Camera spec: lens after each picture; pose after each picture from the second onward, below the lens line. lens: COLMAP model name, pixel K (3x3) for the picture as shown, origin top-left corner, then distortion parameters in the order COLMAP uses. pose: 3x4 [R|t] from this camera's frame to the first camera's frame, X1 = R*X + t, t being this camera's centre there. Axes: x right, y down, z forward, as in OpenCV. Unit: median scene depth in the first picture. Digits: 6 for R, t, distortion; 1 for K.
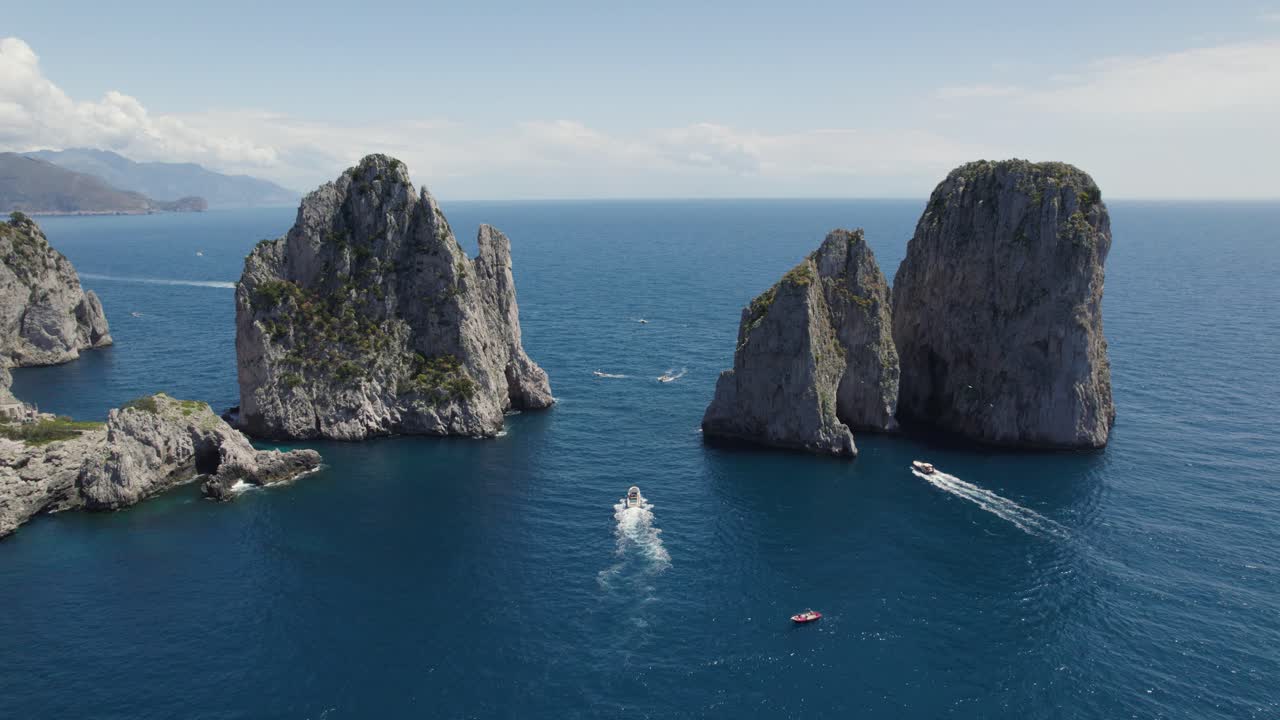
lens RADIAL K [[829.6, 0, 647.8], [0, 829.6, 360.9], [0, 0, 1]] dist [-0.072076, 0.063103]
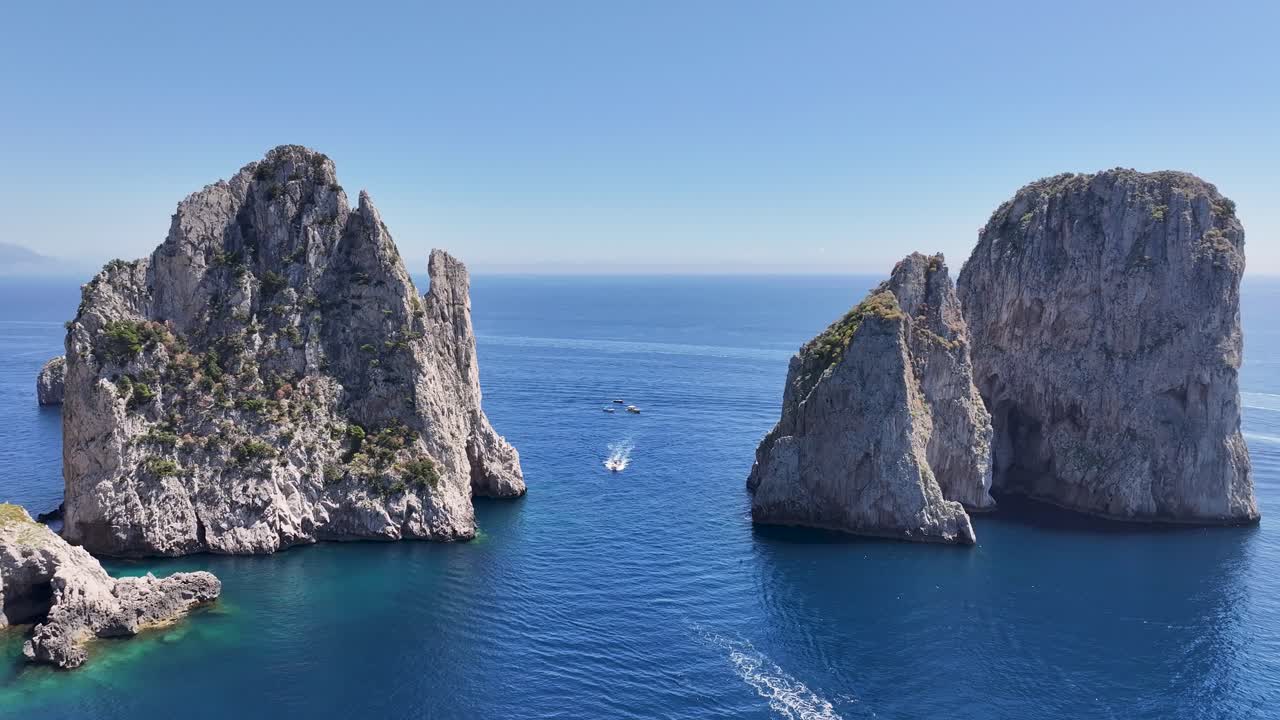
lens RADIAL K [[900.1, 0, 640.0], [0, 900.1, 360.0], [0, 0, 1]] dist [0.000496, 0.006467]
pose [[0.985141, -0.009556, 0.171480, -0.171648], [0.026494, 0.994955, -0.096761, 0.017646], [-0.169690, 0.099867, 0.980424, 0.204640]]
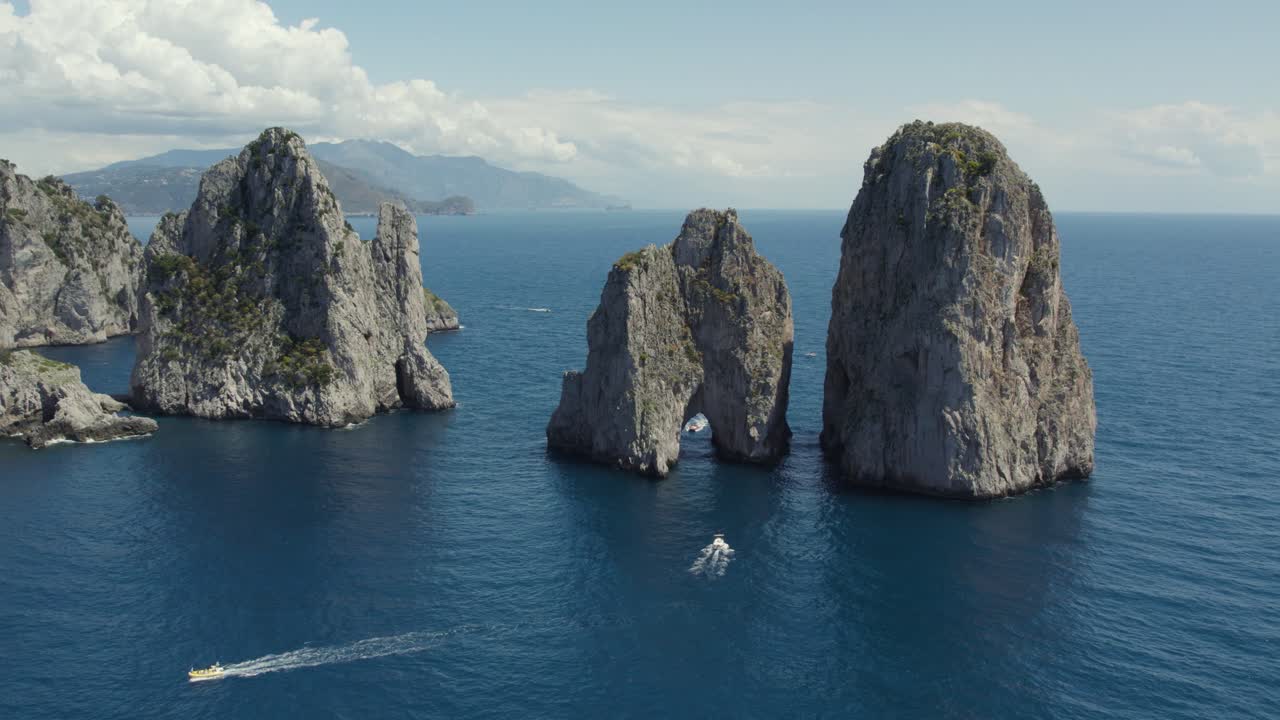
lens RADIAL K [[1163.3, 0, 650.9], [0, 1163.3, 354.6], [0, 0, 1]] dist [-0.054855, 0.006701]
pose [[0.937088, 0.056422, -0.344503, 0.574462], [-0.080132, 0.995268, -0.054966, 0.053082], [0.339771, 0.079113, 0.937175, -0.098755]]
